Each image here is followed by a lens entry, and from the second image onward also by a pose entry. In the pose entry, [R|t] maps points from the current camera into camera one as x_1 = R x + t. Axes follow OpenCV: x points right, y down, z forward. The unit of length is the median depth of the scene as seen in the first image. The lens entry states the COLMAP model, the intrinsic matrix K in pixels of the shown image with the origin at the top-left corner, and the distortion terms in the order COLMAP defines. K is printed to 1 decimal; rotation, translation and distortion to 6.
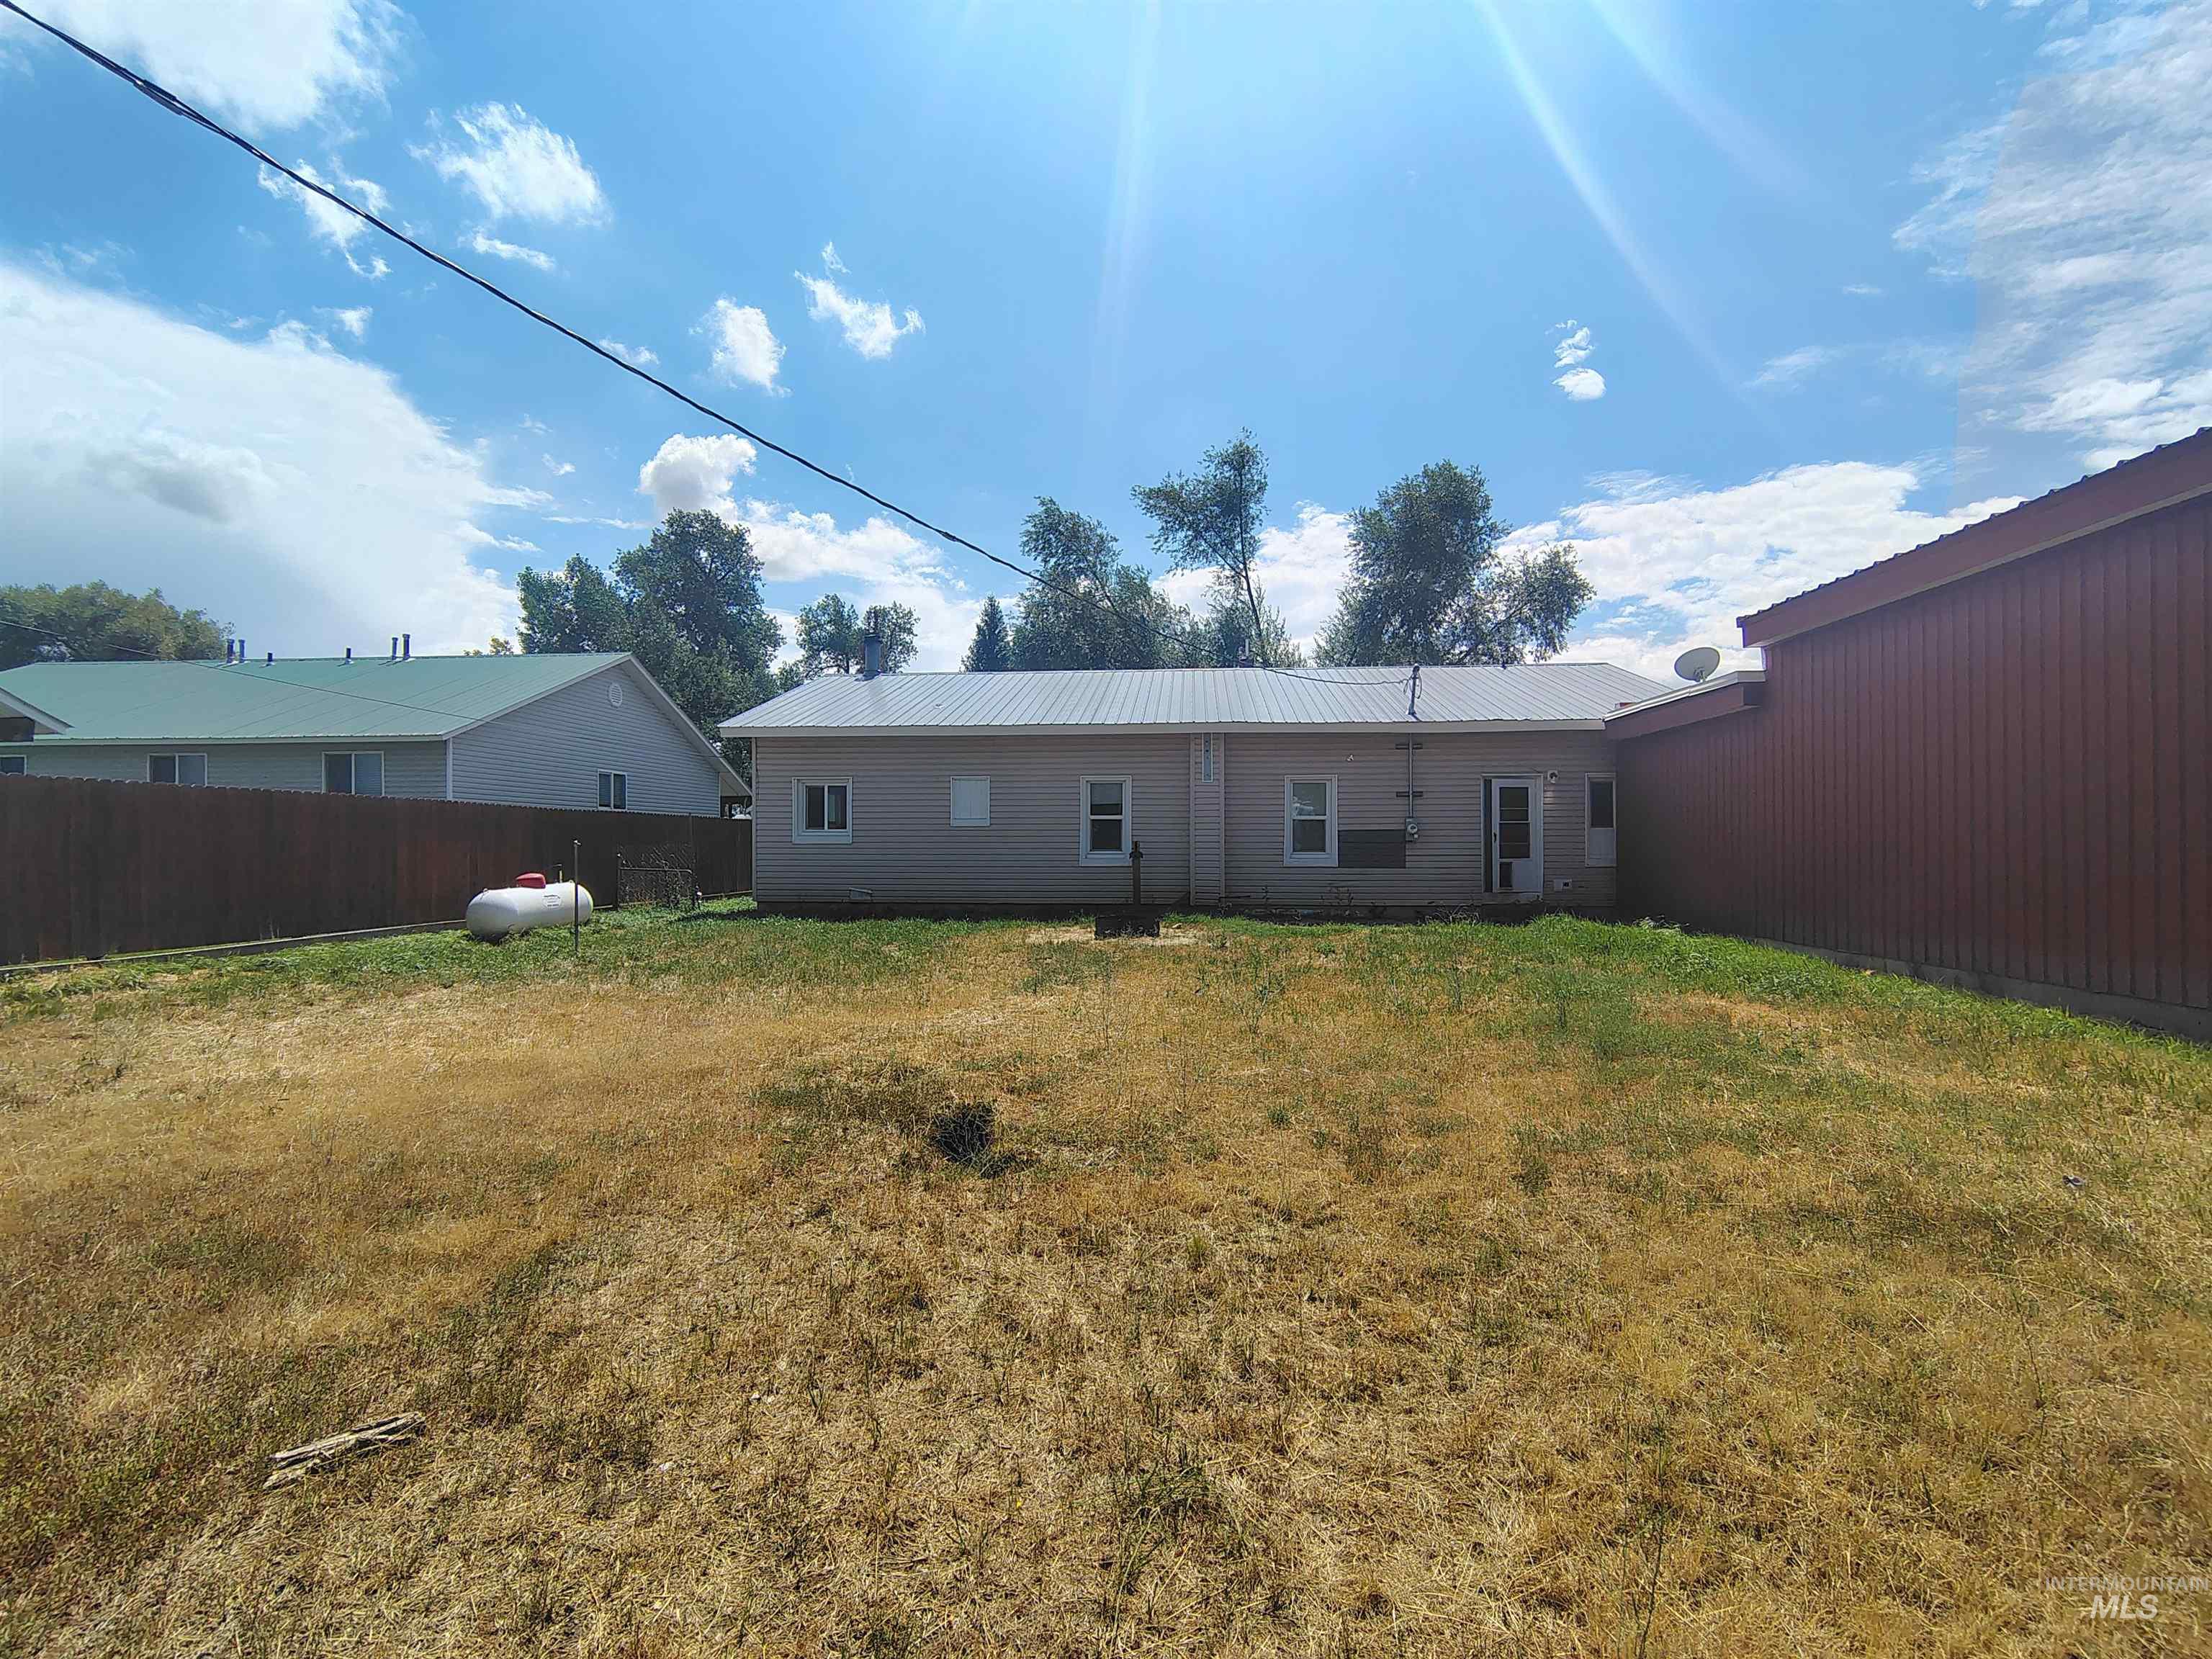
lens RADIAL K [[1038.2, 0, 1095.1], [0, 1038.2, 838.9], [0, 0, 1]] dist [-0.011717, -0.000156]
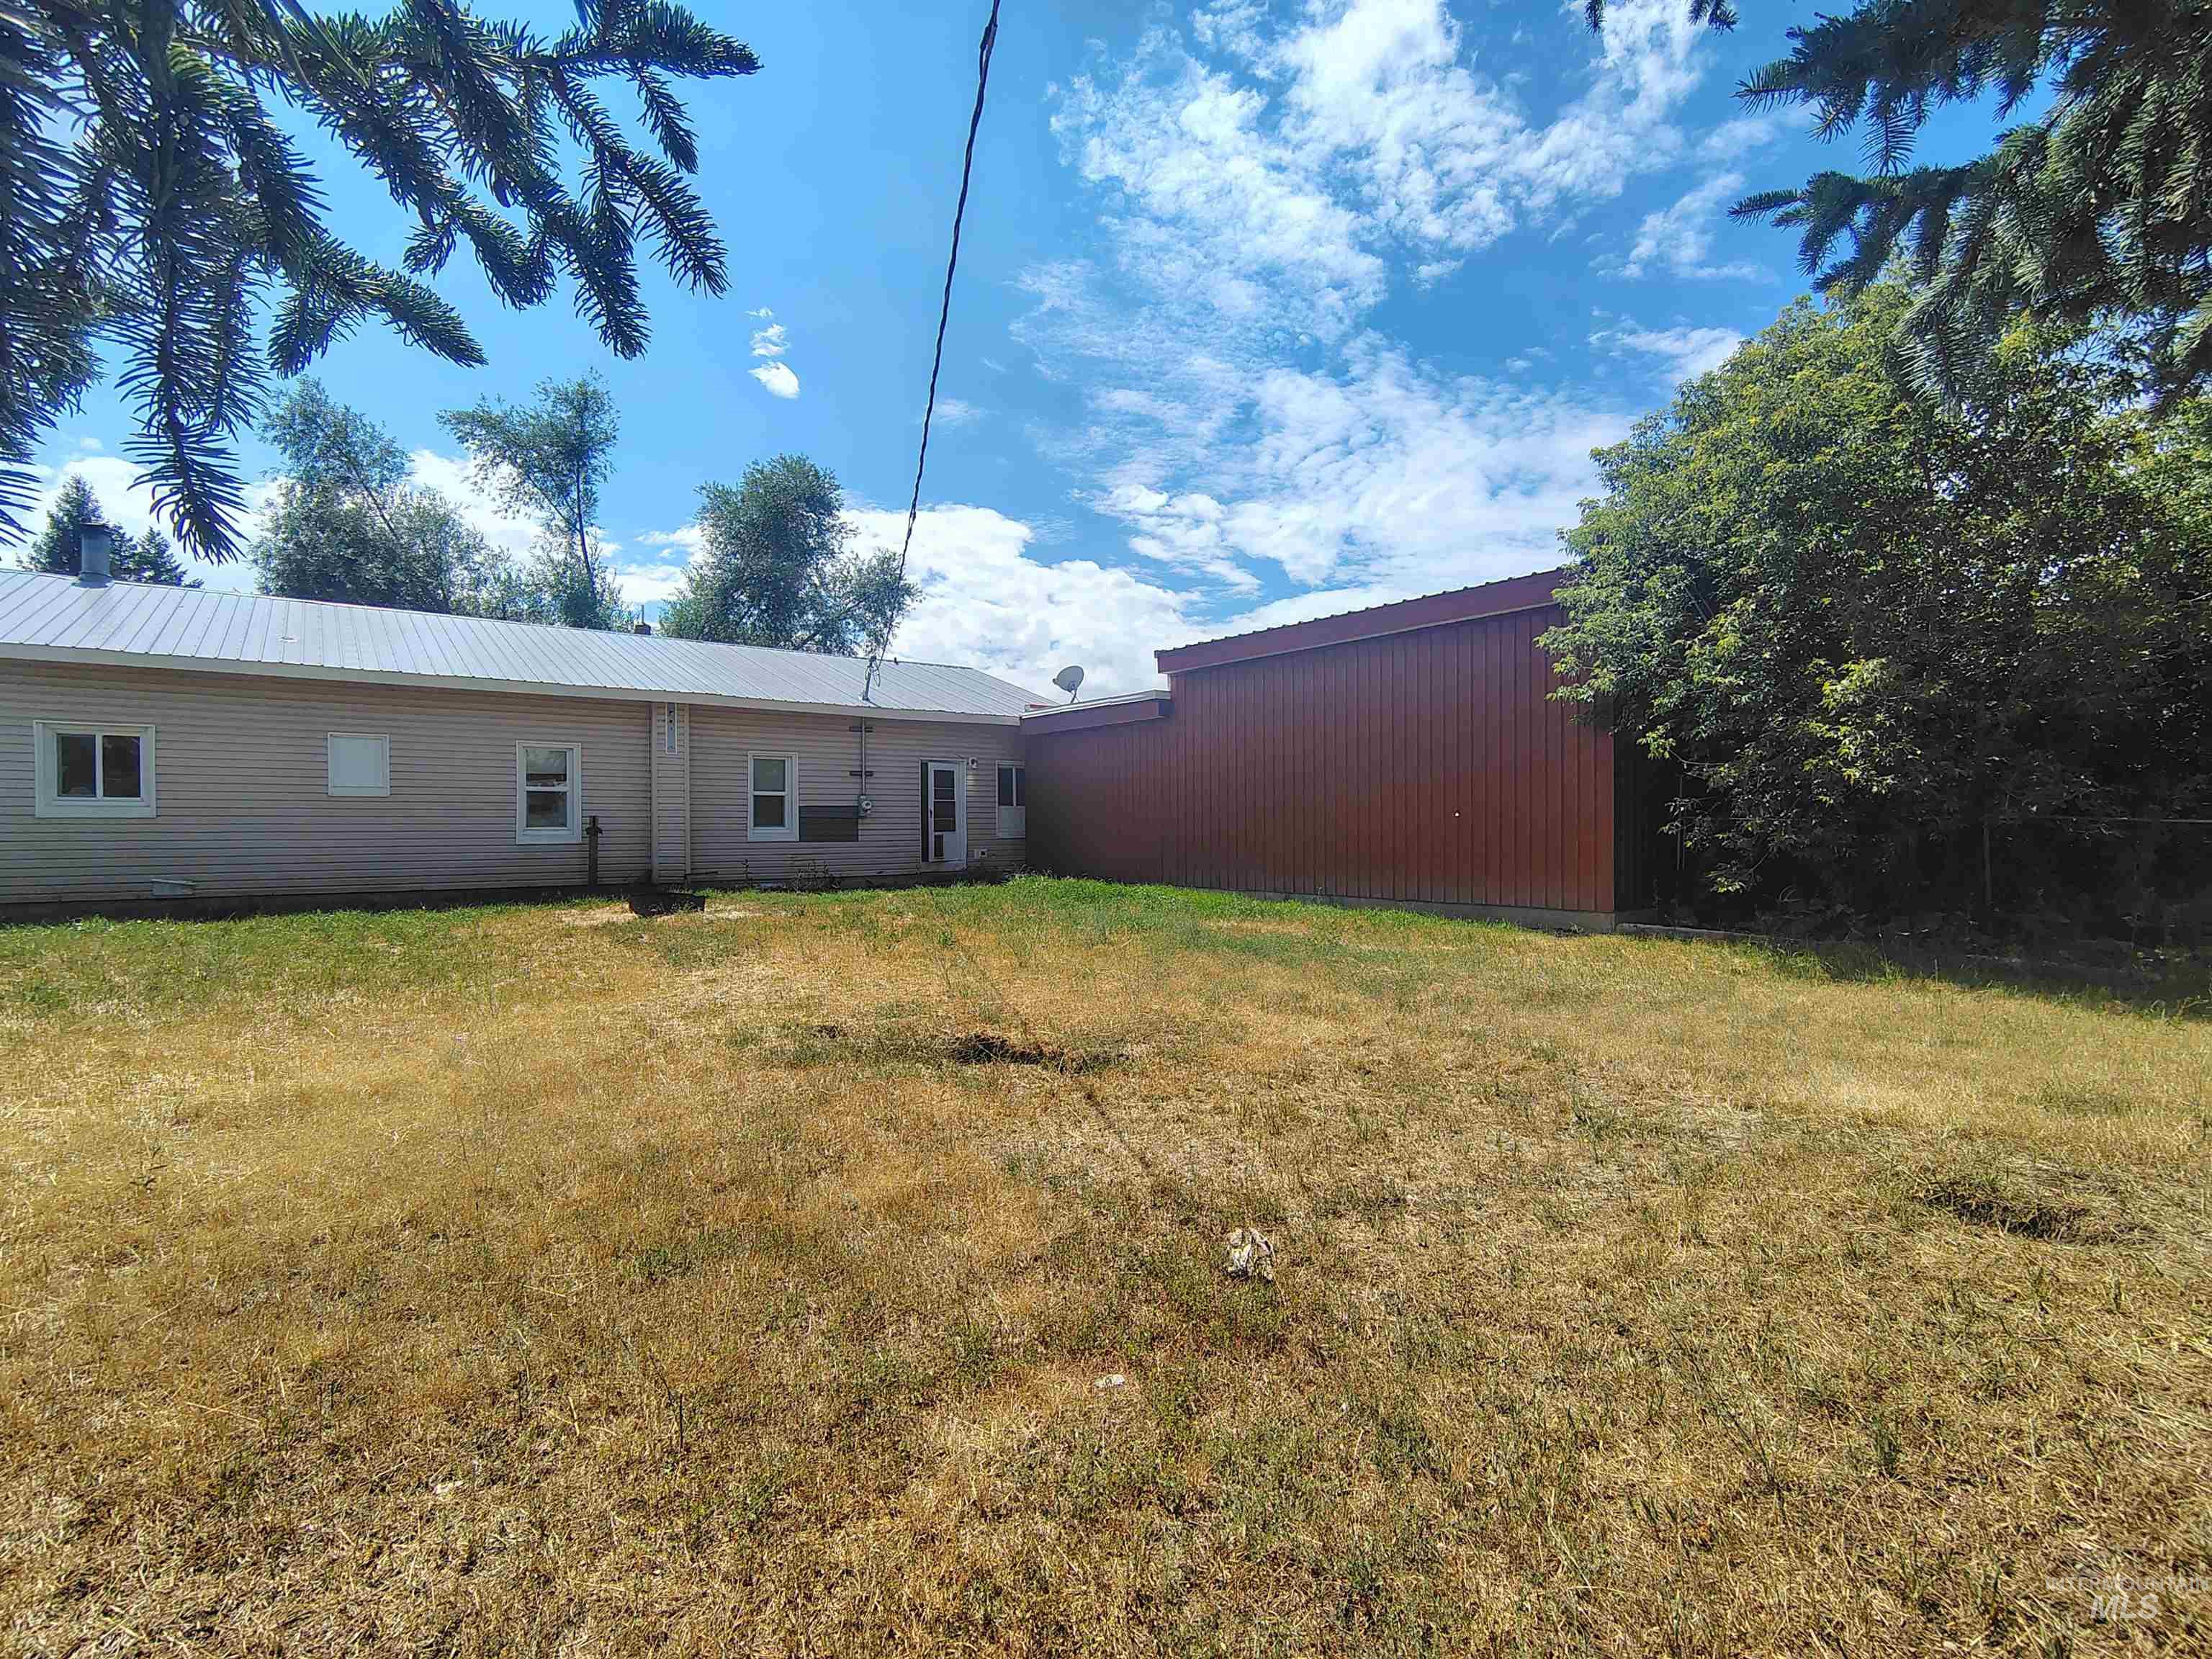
lens RADIAL K [[1038.2, 0, 1095.1], [0, 1038.2, 838.9], [0, 0, 1]] dist [-0.011717, -0.000156]
pose [[0.745277, -0.010107, 0.666678, -0.239986], [-0.002162, 0.999843, 0.017575, 0.006081], [-0.666751, -0.014540, 0.745139, 0.021904]]
